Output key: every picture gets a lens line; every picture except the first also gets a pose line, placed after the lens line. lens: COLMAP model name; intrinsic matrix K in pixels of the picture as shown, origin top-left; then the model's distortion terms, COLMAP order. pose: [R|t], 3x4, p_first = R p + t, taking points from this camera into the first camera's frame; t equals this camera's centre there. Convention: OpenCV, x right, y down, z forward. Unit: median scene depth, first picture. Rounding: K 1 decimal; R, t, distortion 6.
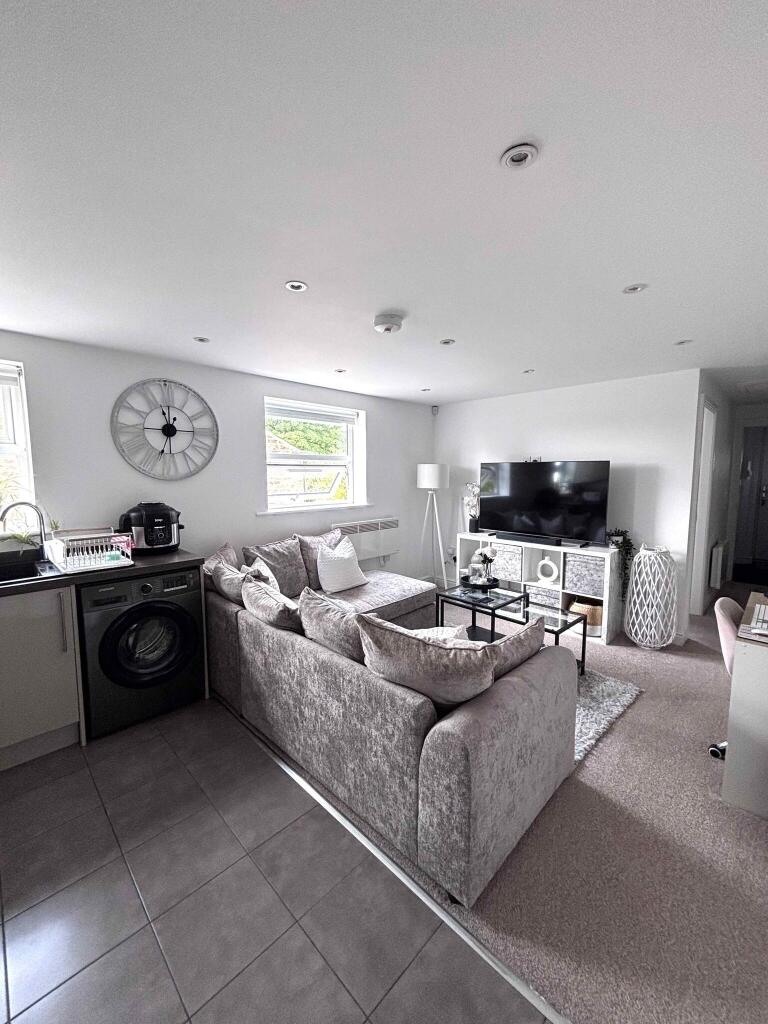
lens RADIAL K [[411.4, 0, 384.0], [0, 411.4, 512.0], [0, 0, 1]] dist [0.010005, 0.000020]
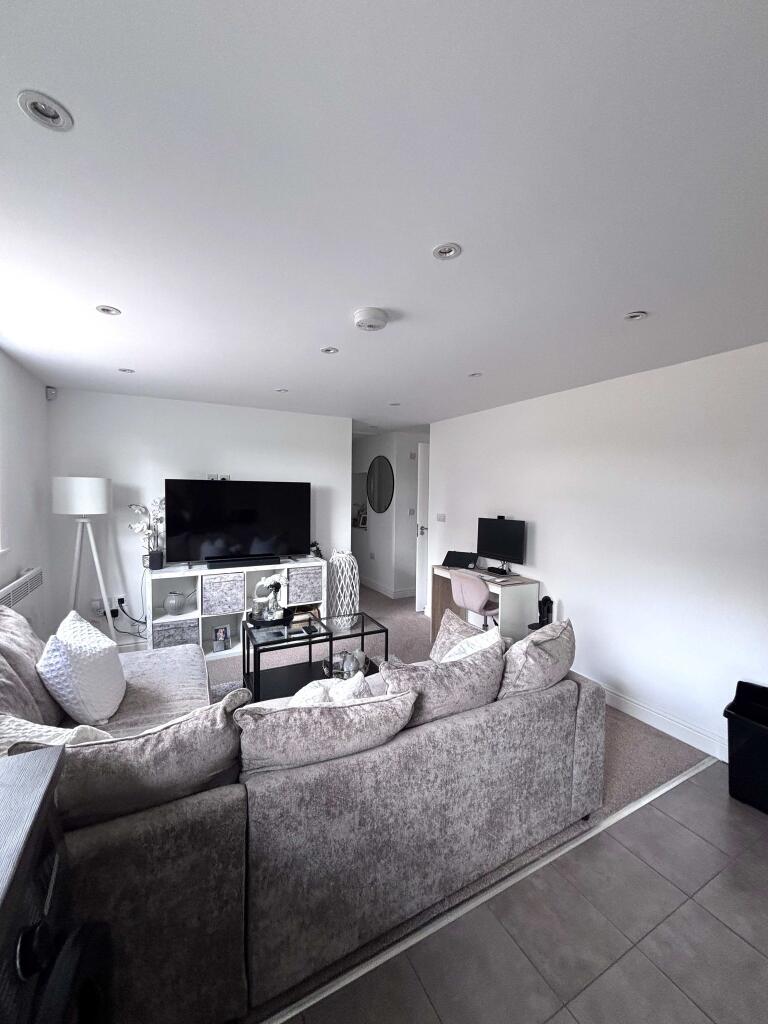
lens RADIAL K [[411.4, 0, 384.0], [0, 411.4, 512.0], [0, 0, 1]] dist [0.010005, 0.000020]
pose [[0.289608, -0.045639, 0.956057, -0.503567], [0.078928, 0.996599, 0.023666, -0.052367], [-0.953886, 0.068606, 0.292225, 0.467428]]
